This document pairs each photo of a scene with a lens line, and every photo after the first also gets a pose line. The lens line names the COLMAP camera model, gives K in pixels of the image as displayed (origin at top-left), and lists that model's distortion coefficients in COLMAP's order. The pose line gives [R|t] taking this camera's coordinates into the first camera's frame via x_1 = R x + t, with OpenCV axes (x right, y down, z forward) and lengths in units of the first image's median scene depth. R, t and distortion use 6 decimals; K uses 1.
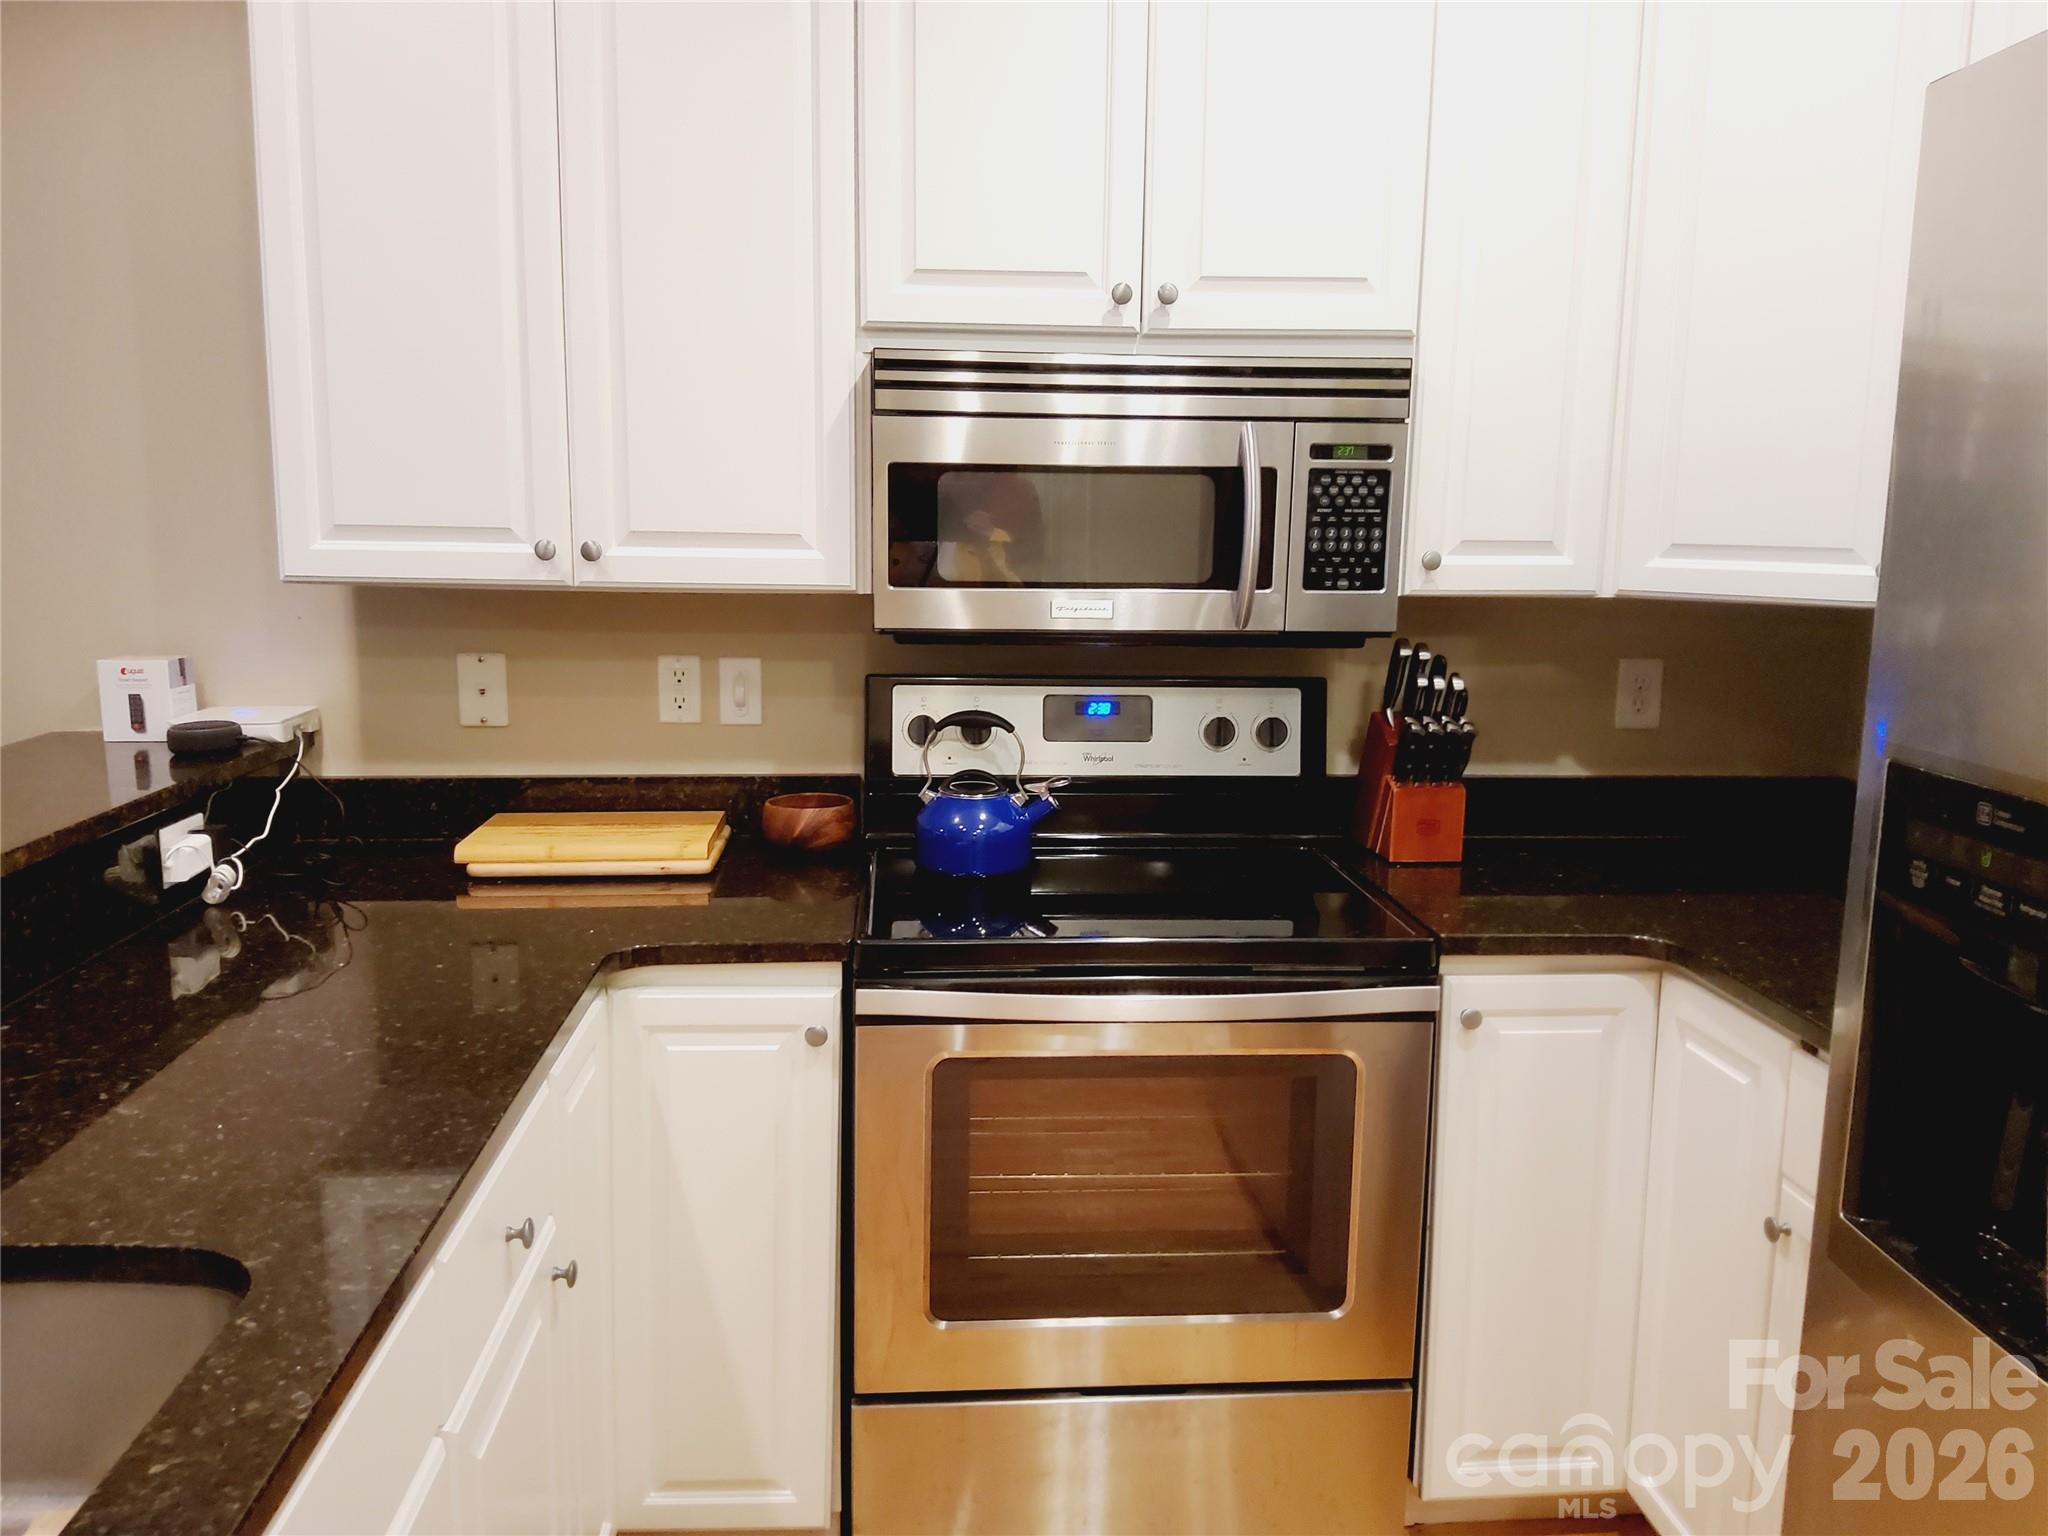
lens RADIAL K [[1535.6, 0, 1019.5], [0, 1535.6, 752.5], [0, 0, 1]] dist [0.103797, -0.155935]
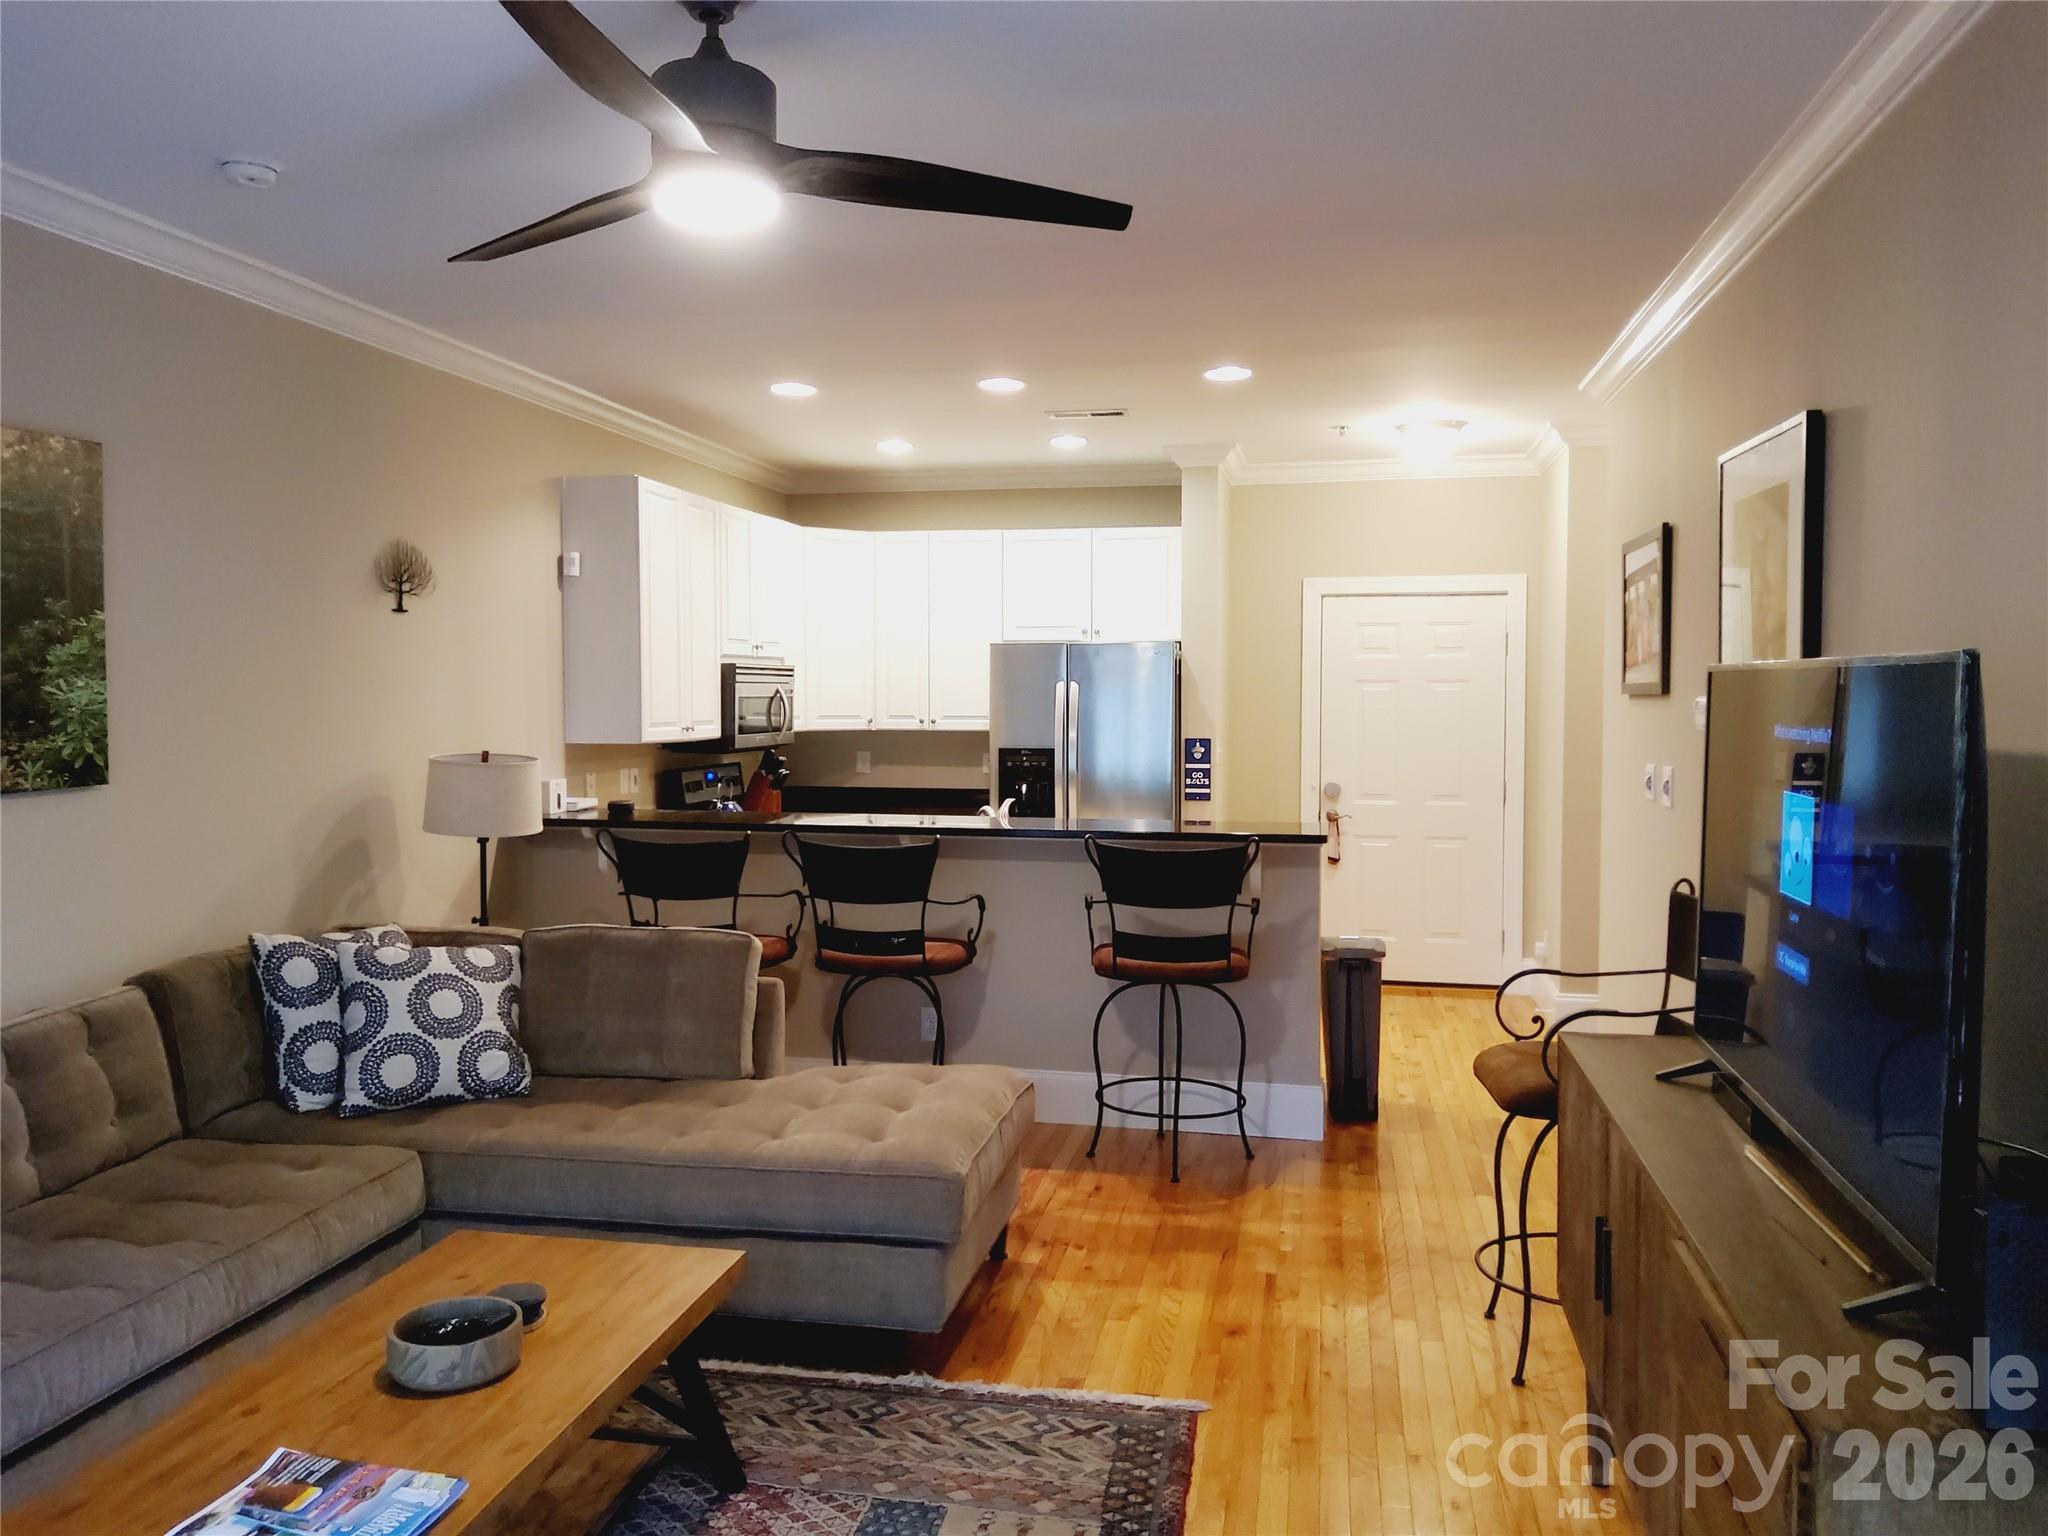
lens RADIAL K [[1535.6, 0, 1019.5], [0, 1535.6, 752.5], [0, 0, 1]] dist [0.103797, -0.155935]
pose [[0.260883, -0.051845, 0.963977, -2.965610], [0.153763, 0.988041, 0.011526, -0.019362], [-0.953046, 0.145217, 0.265735, -0.390581]]
